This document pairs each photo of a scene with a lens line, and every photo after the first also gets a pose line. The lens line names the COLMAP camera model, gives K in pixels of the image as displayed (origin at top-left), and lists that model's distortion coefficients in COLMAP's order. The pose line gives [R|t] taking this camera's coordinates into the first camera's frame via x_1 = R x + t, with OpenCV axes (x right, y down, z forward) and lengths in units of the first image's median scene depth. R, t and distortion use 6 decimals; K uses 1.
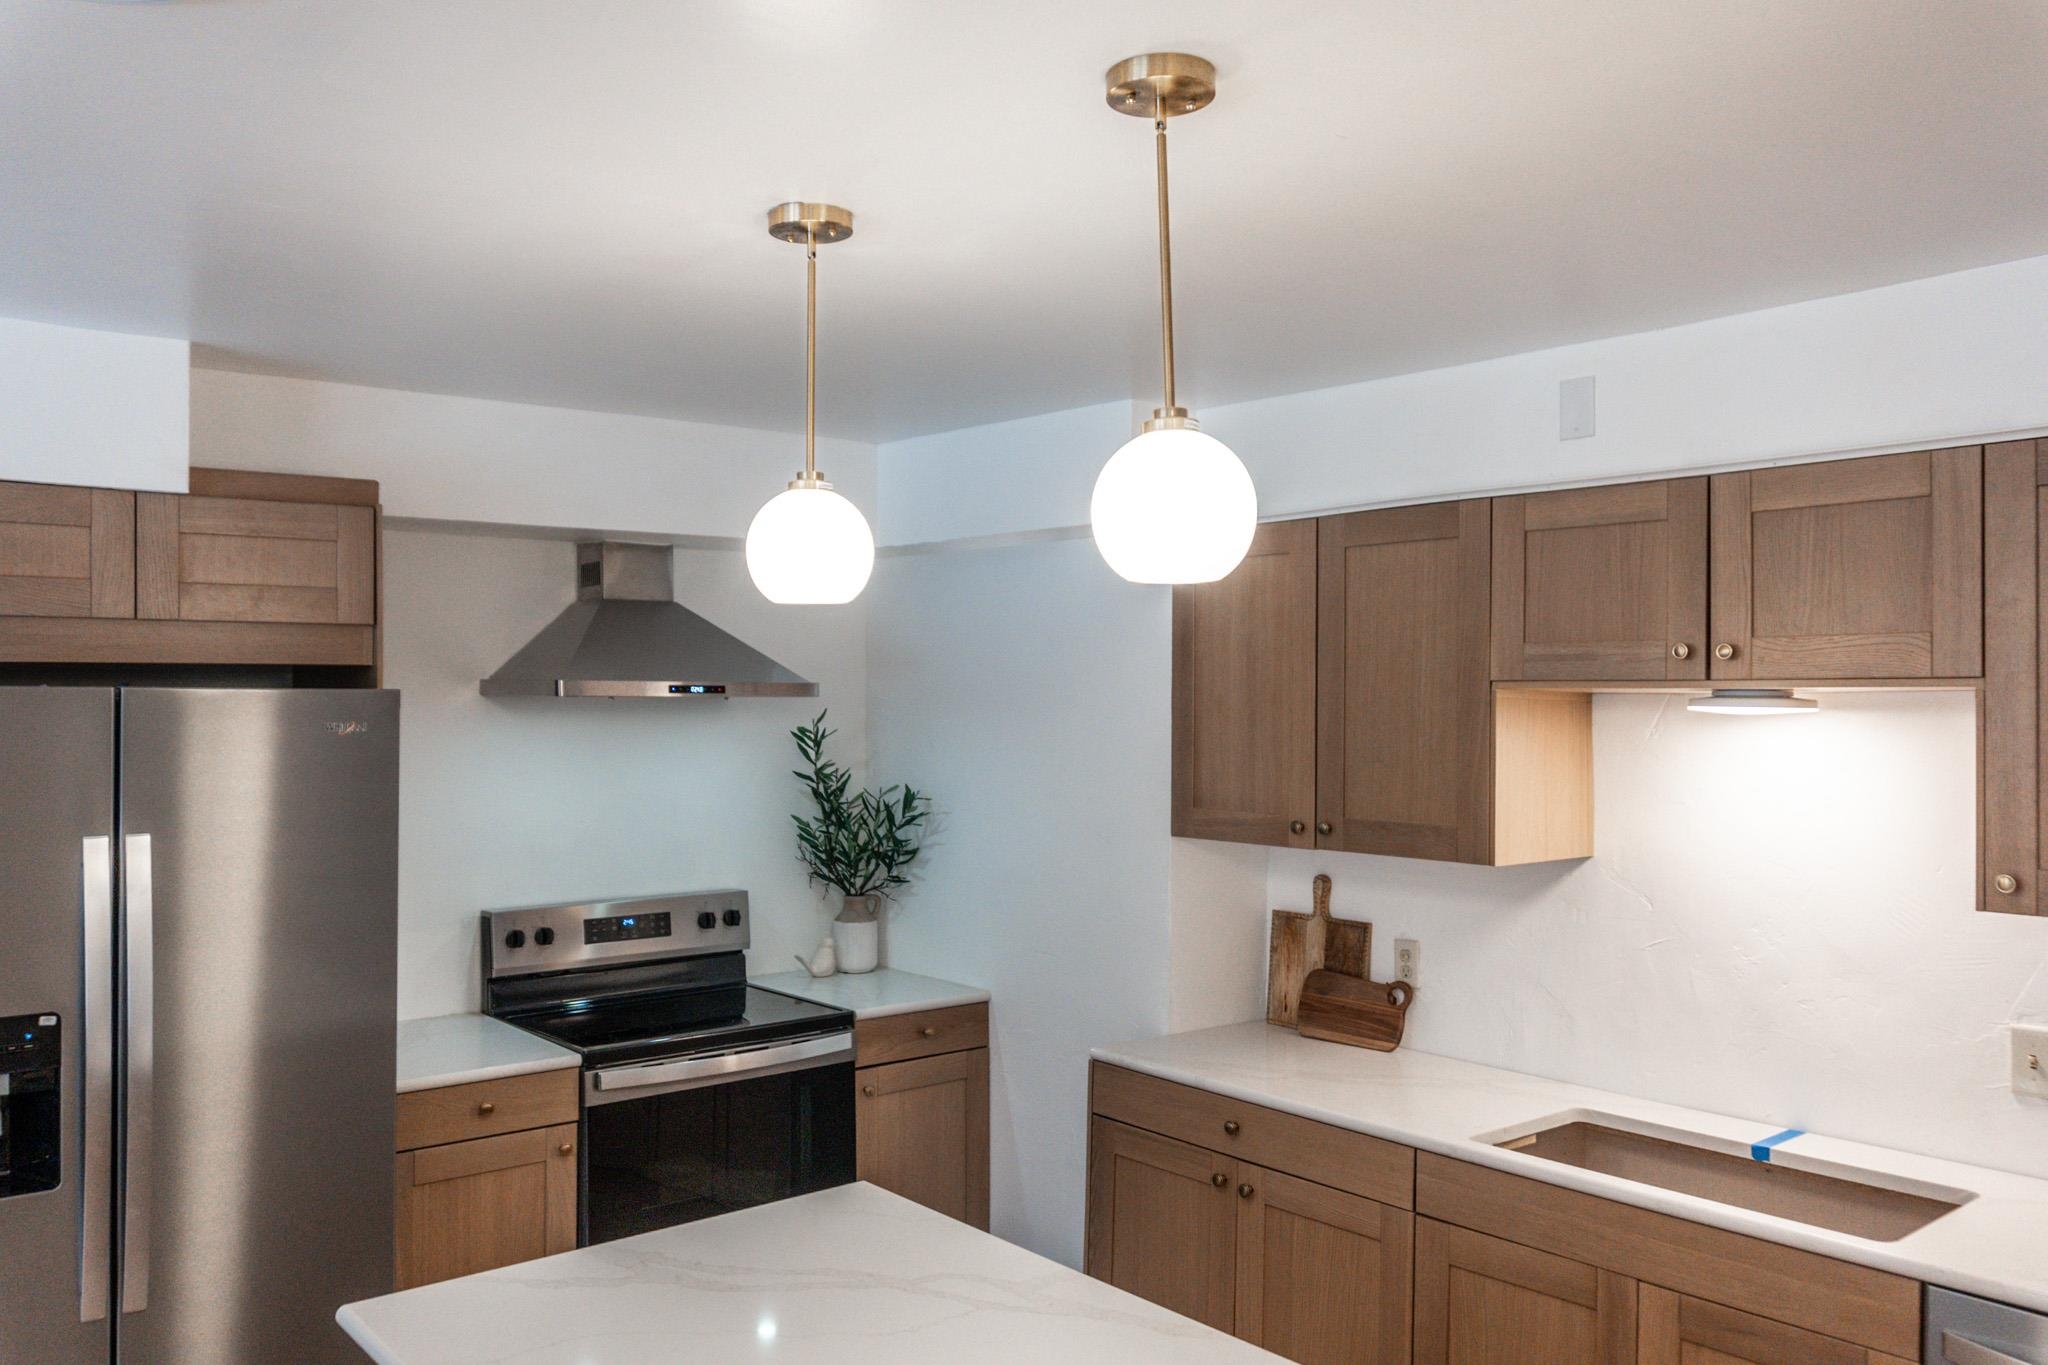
lens RADIAL K [[1587.7, 0, 1027.6], [0, 1587.7, 699.2], [0, 0, 1]] dist [-0.006527, -0.002617]
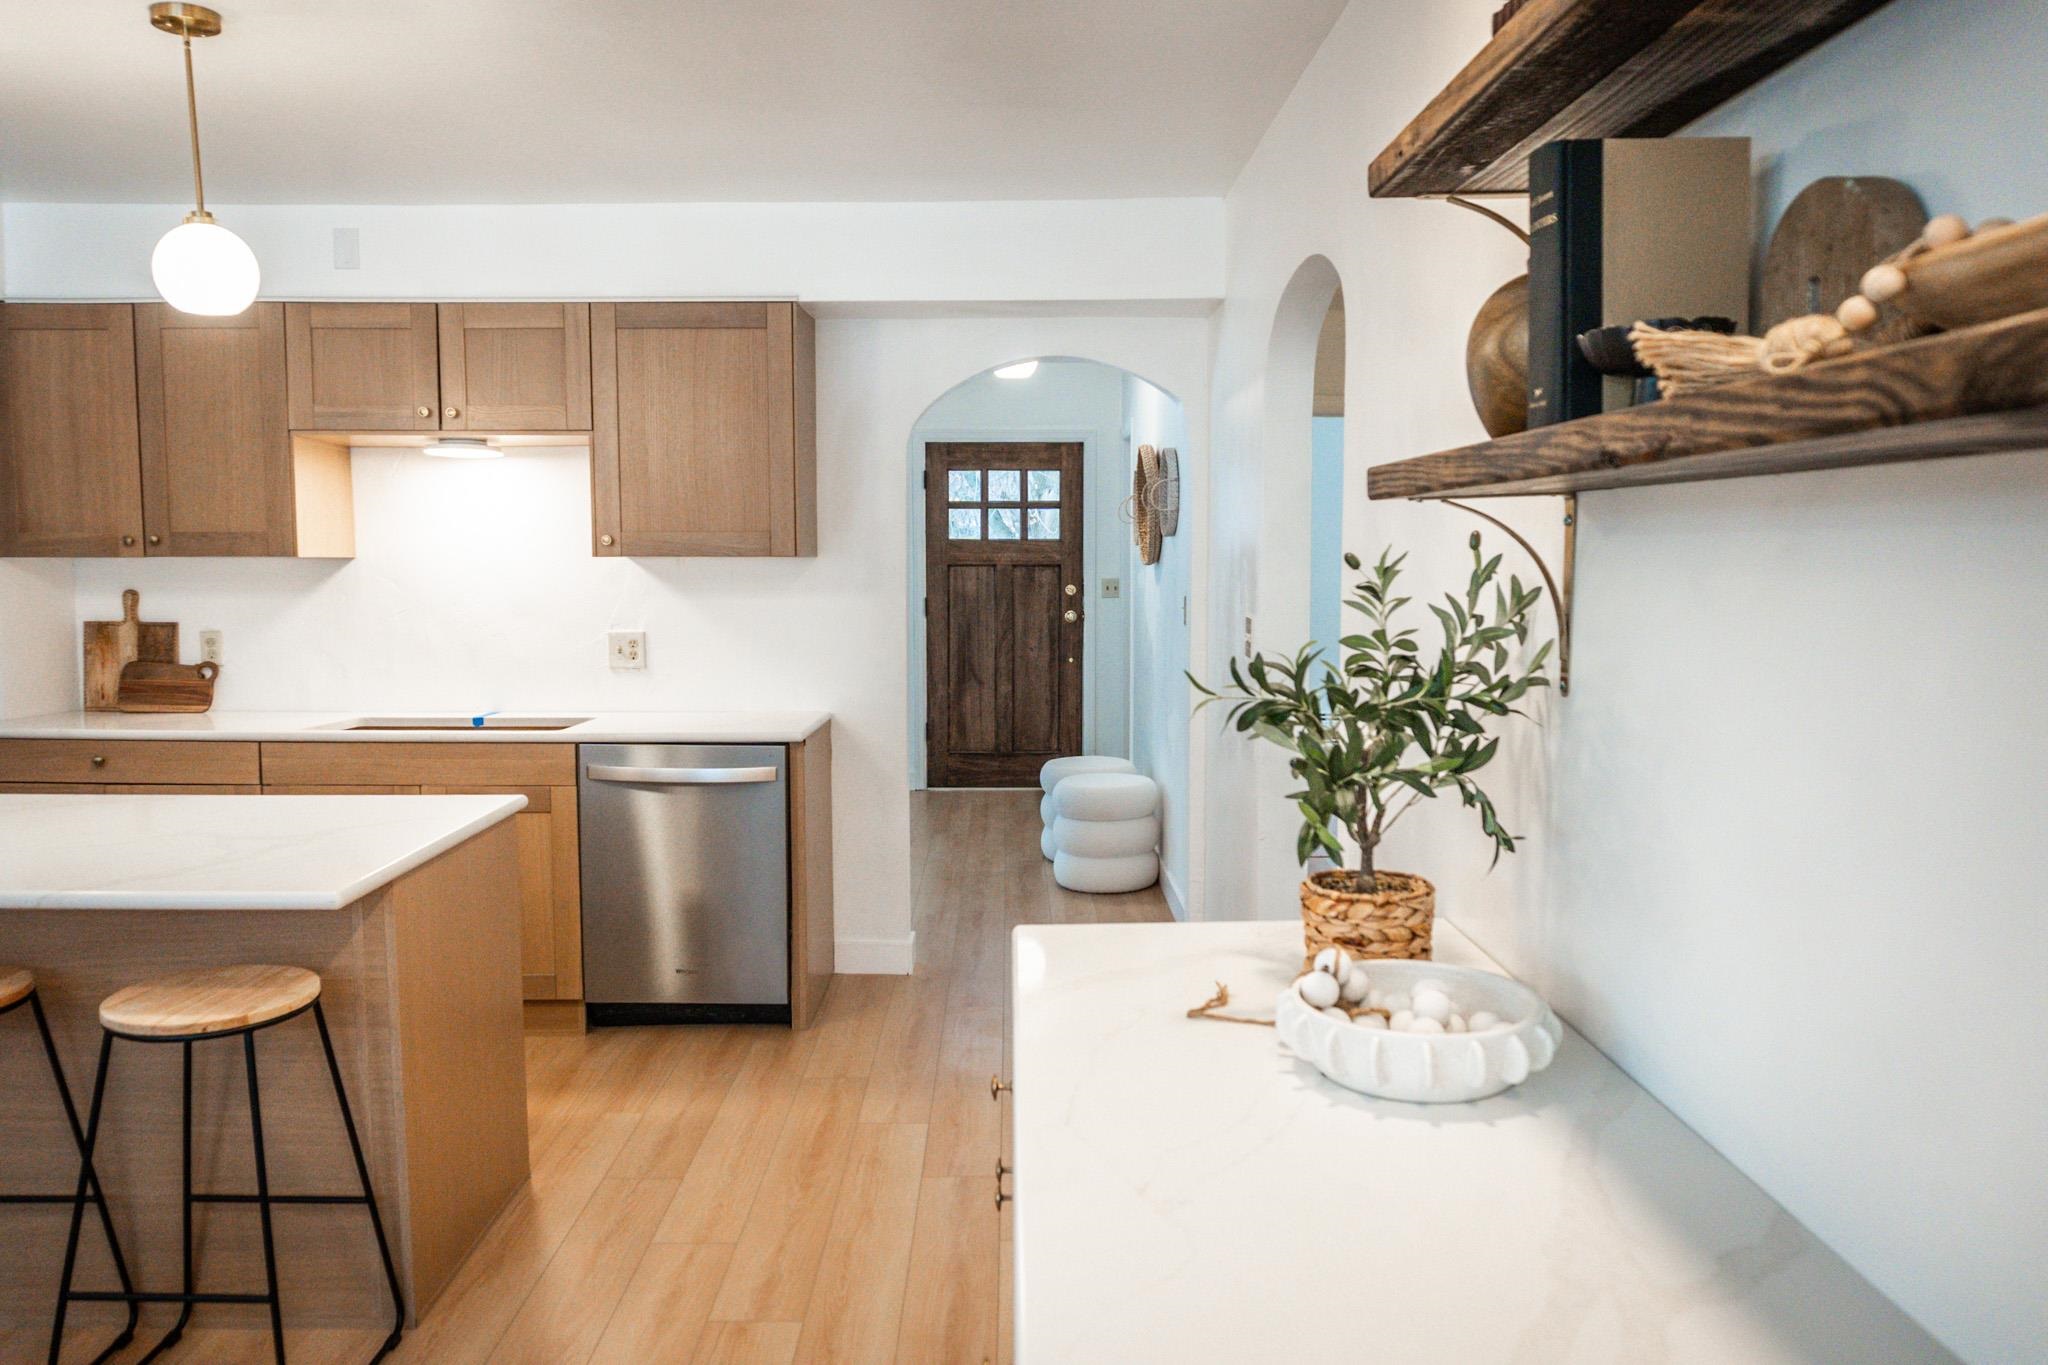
lens RADIAL K [[1359.8, 0, 1023.6], [0, 1359.8, 690.4], [0, 0, 1]] dist [-0.006056, -0.023369]
pose [[0.640015, -0.084509, 0.763701, -0.227223], [-0.003391, 0.993613, 0.112792, 0.076463], [-0.768355, -0.074779, 0.635641, -0.307222]]
